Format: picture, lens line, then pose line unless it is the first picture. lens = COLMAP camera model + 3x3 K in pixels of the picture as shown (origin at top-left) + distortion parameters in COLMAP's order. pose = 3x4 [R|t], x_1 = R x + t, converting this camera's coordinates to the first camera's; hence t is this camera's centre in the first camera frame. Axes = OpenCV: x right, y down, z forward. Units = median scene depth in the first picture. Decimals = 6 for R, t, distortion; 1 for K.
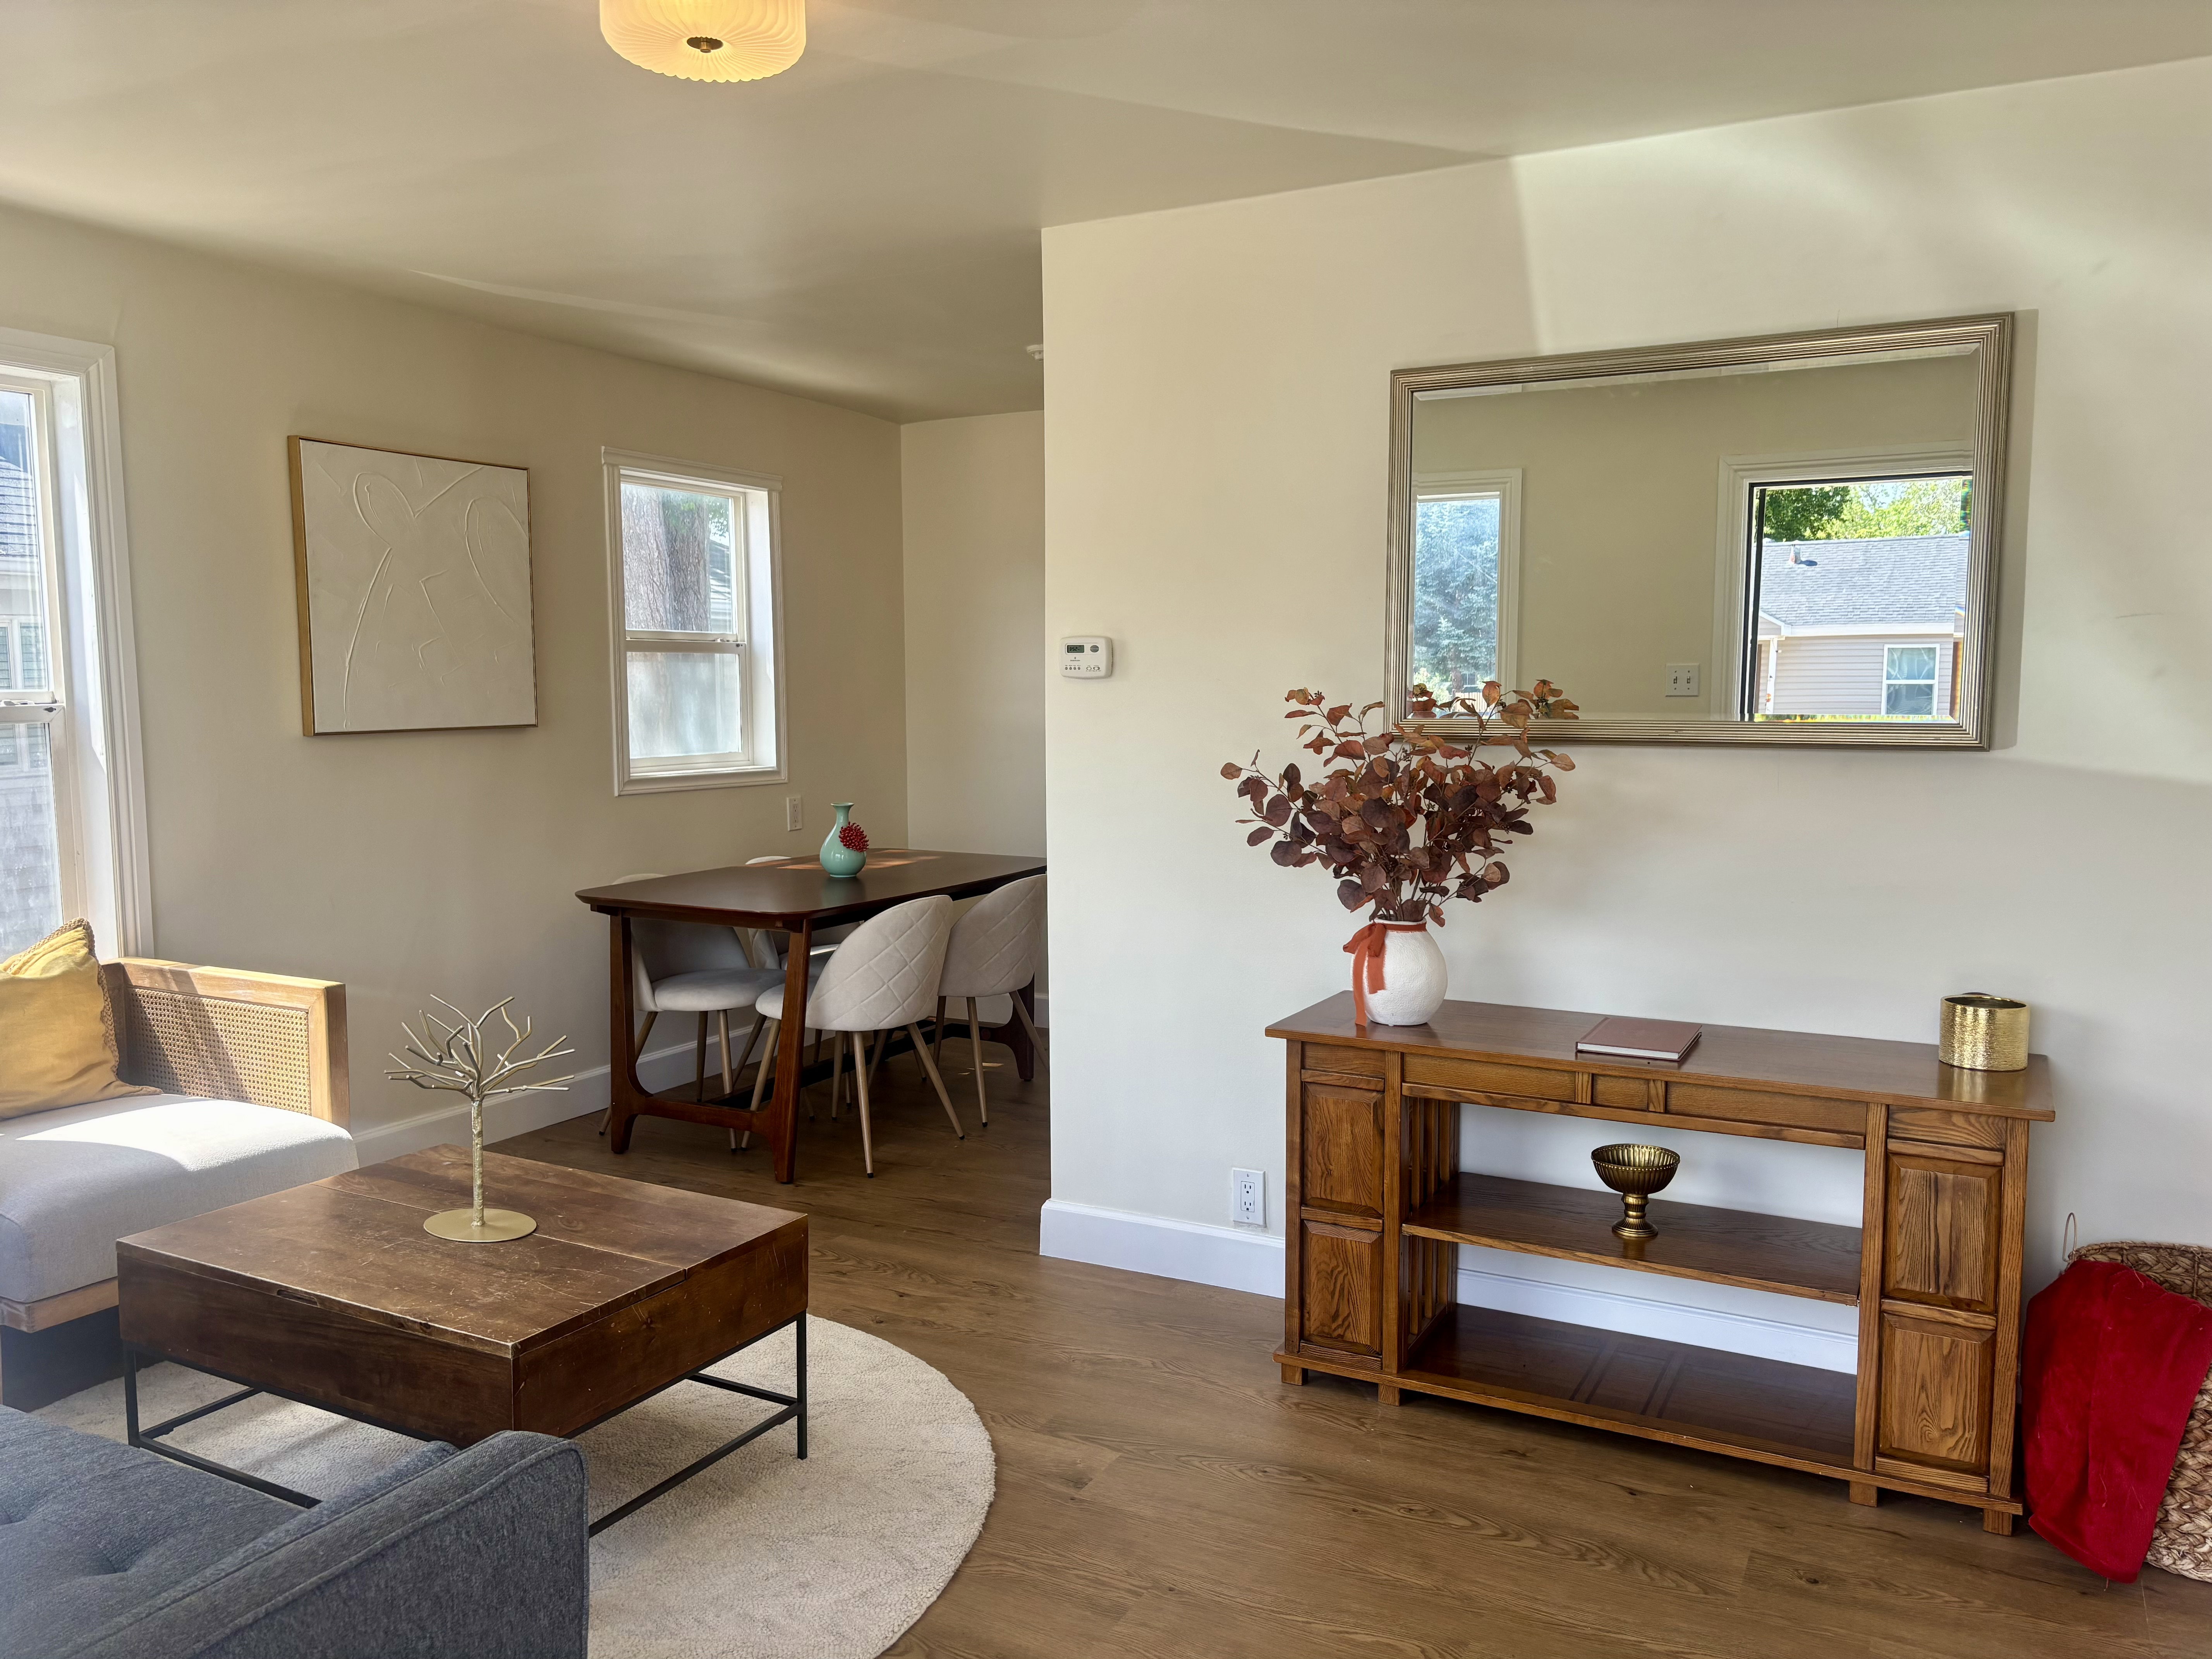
lens RADIAL K [[1672.1, 0, 1090.9], [0, 1672.1, 834.7], [0, 0, 1]] dist [0.035513, -0.036109]
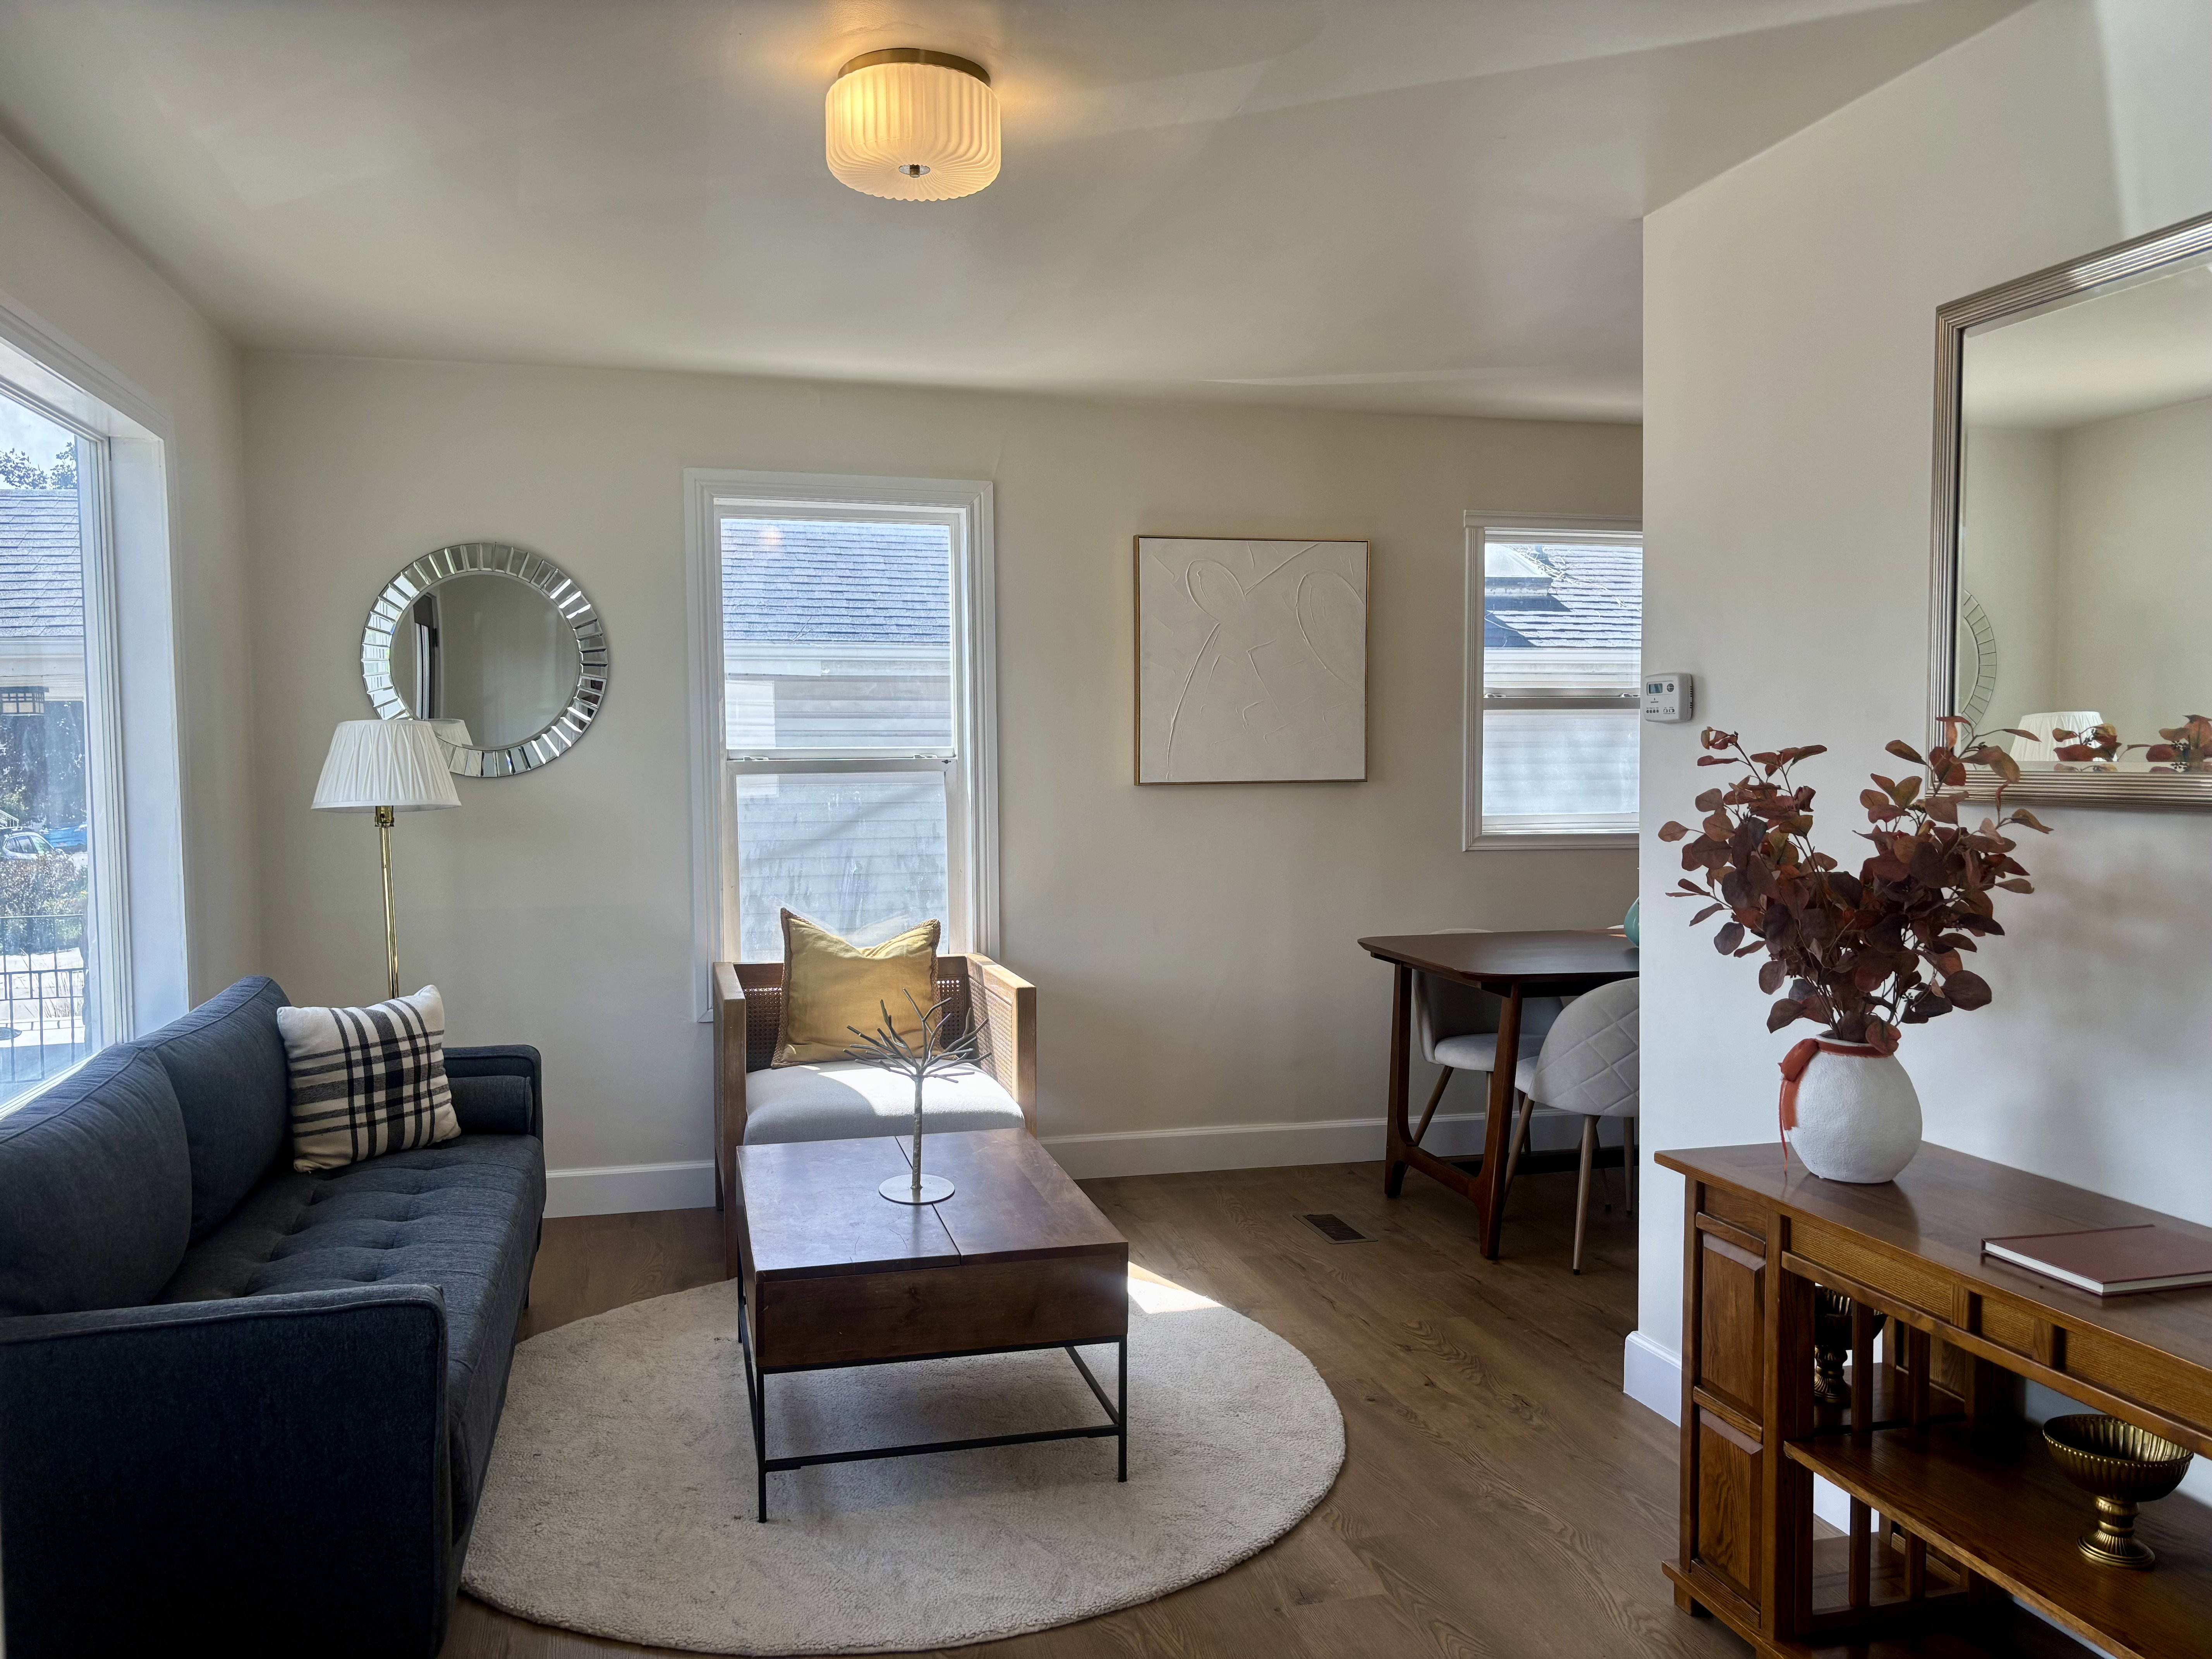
lens RADIAL K [[1672.1, 0, 1088.2], [0, 1672.1, 843.2], [0, 0, 1]] dist [0.035513, -0.036109]
pose [[0.675914, 0.037964, -0.736002, 0.455830], [-0.065369, 0.997824, -0.008563, -0.006685], [0.734076, 0.053900, 0.676925, 0.217515]]
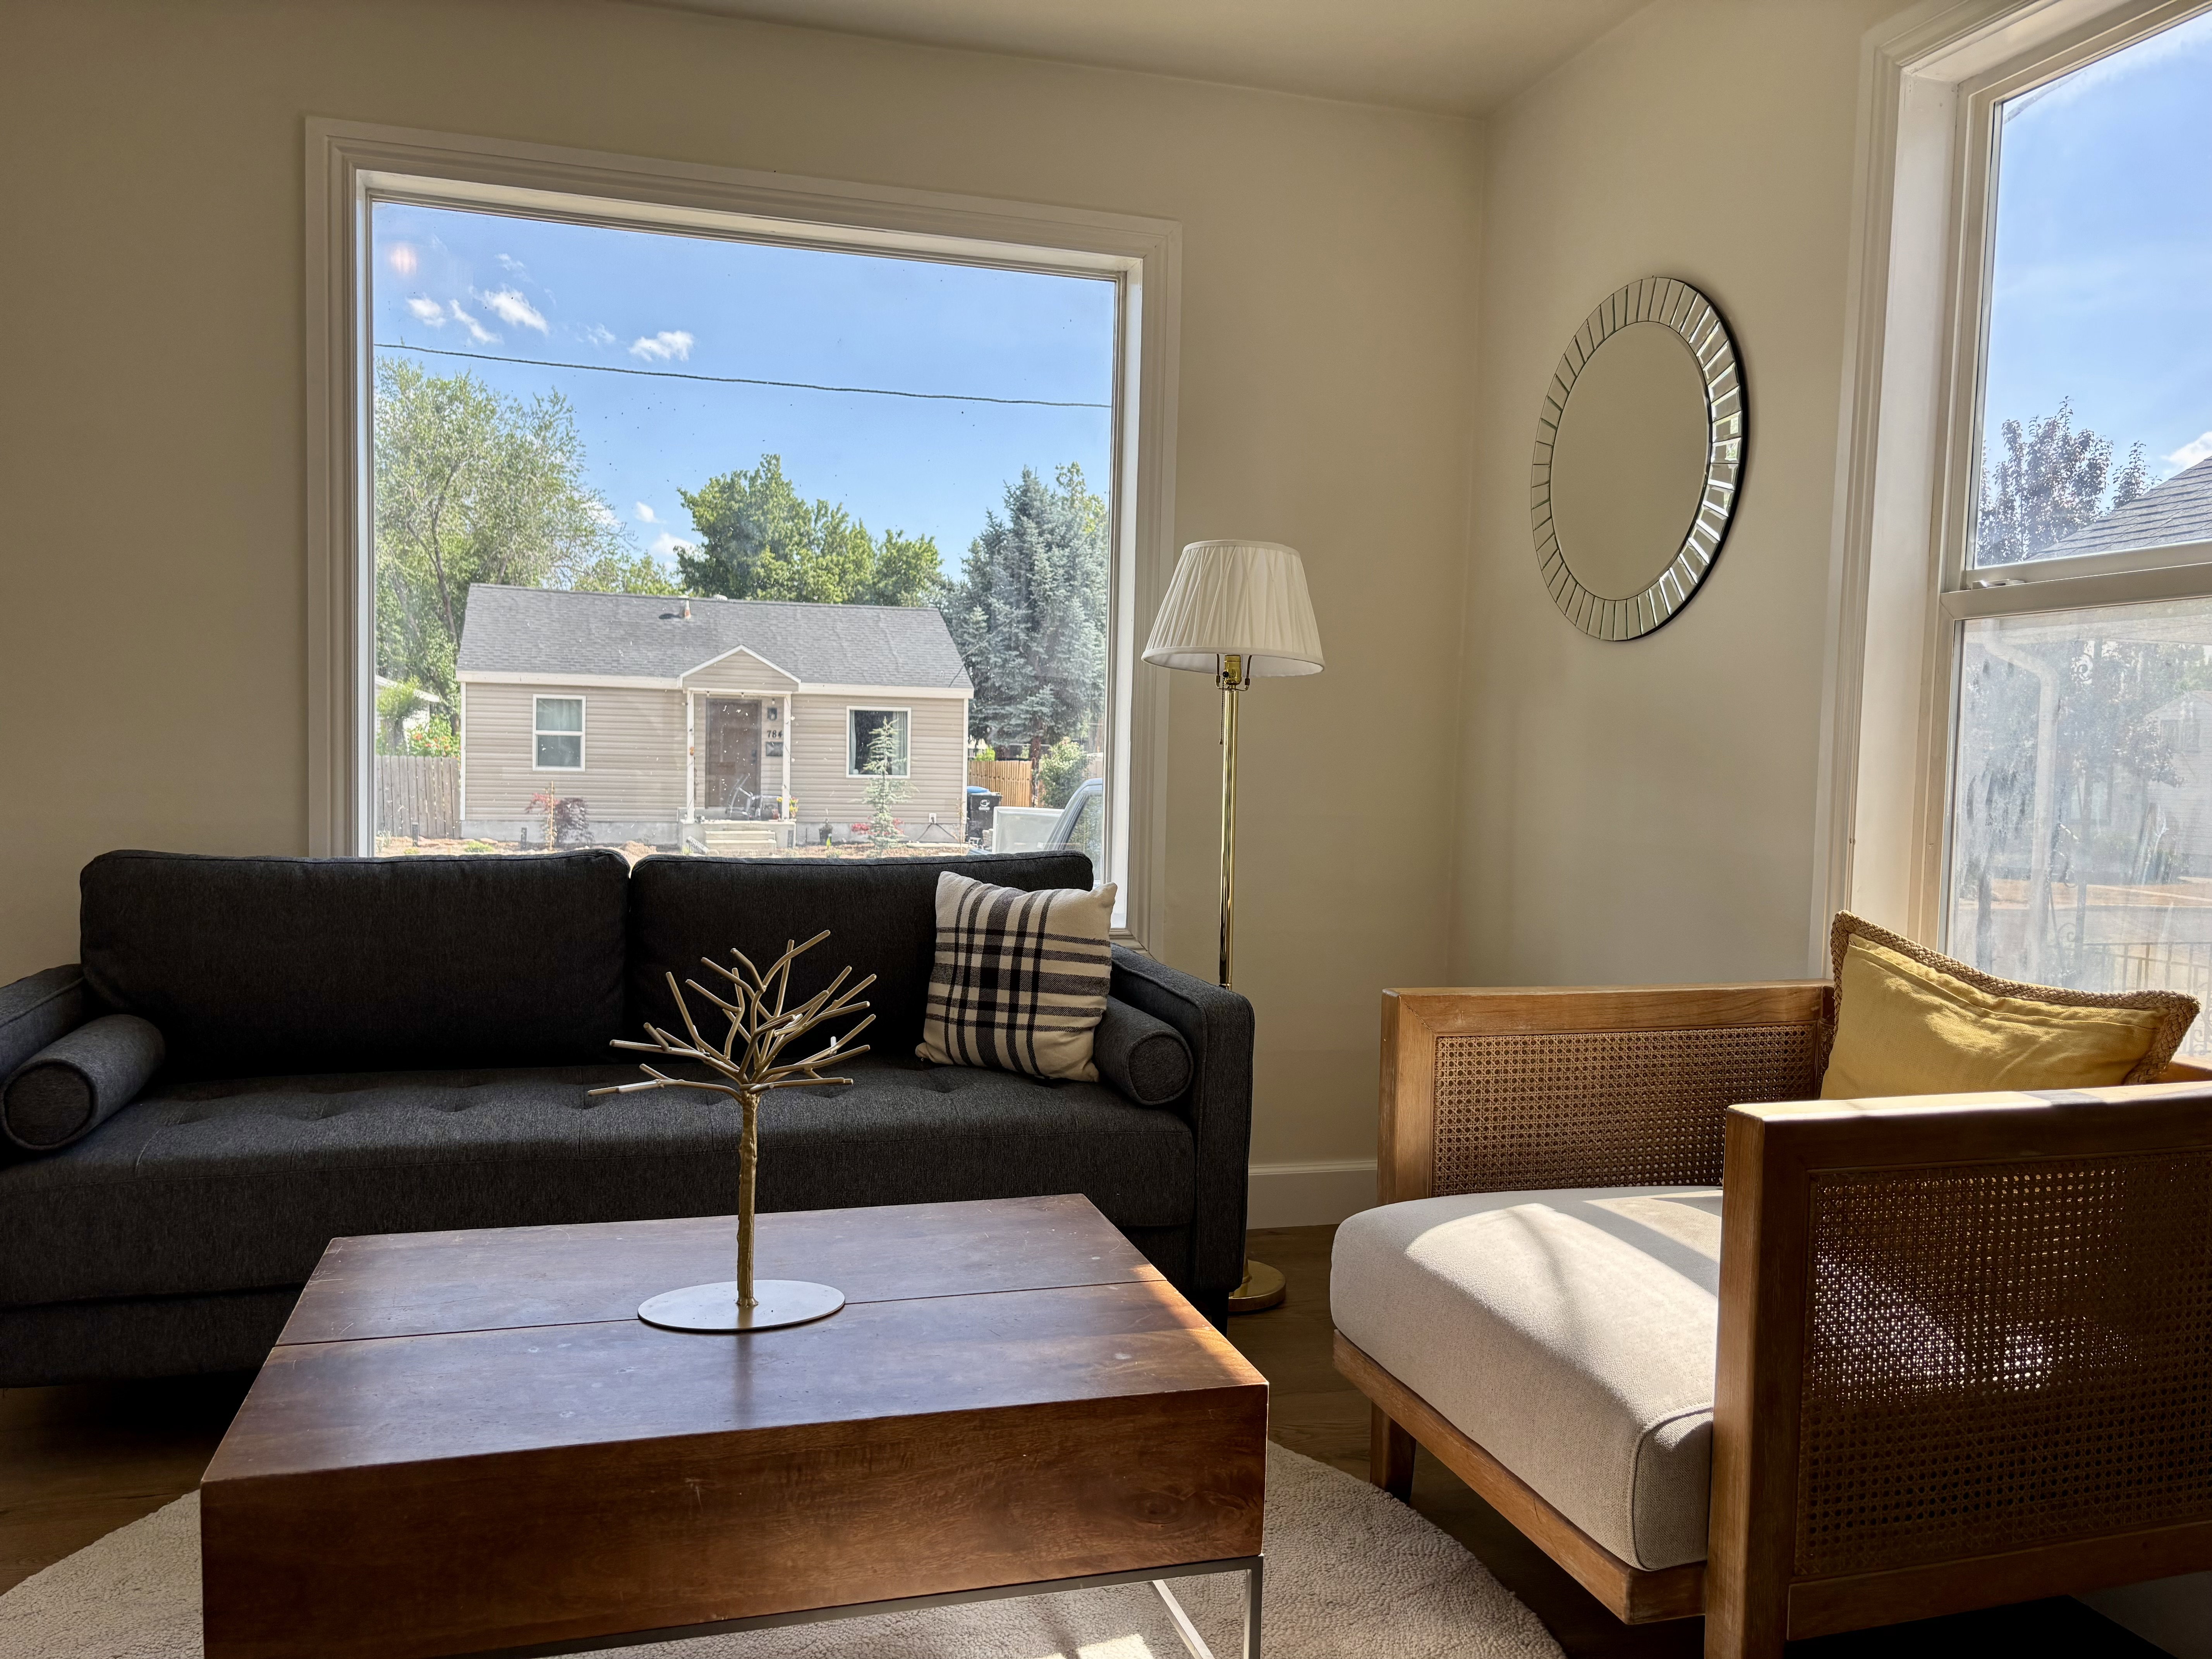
lens RADIAL K [[1672.1, 0, 1089.0], [0, 1672.1, 830.0], [0, 0, 1]] dist [0.035513, -0.036109]
pose [[-0.701432, 0.018608, -0.712494, -0.009471], [-0.094828, 0.988335, 0.119168, -0.020151], [0.706400, 0.151153, -0.691485, 1.178023]]
